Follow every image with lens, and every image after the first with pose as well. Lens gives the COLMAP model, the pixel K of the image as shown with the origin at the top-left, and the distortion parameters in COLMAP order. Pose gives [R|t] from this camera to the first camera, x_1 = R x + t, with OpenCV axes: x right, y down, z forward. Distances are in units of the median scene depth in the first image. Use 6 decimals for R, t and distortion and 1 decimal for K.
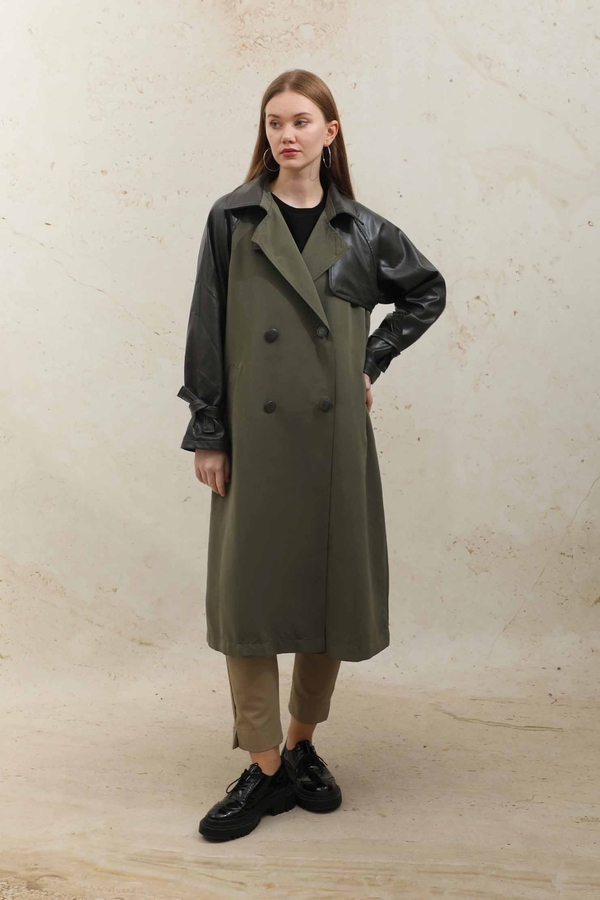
lens RADIAL K [[1228.2, 0, 320.4], [0, 1228.2, 398.4], [0, 0, 1]] dist [0.054954, 0.040385]
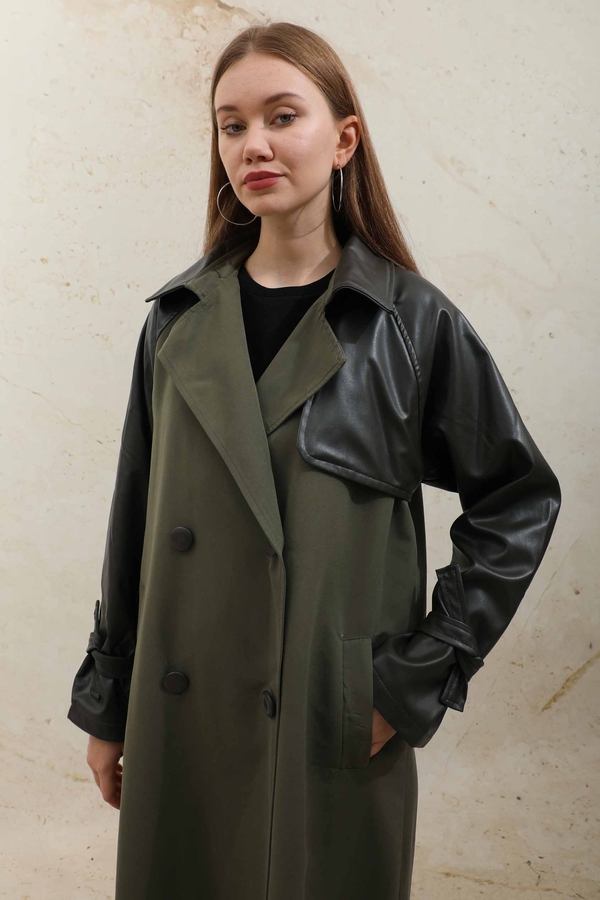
lens RADIAL K [[637.0, 0, 269.4], [0, 637.0, 385.0], [0, 0, 1]] dist [-0.056421, -0.003132]
pose [[0.998925, 0.027718, 0.037150, -0.028488], [-0.025817, 0.998380, -0.050714, -0.074790], [-0.038495, 0.049700, 0.998022, 0.538889]]
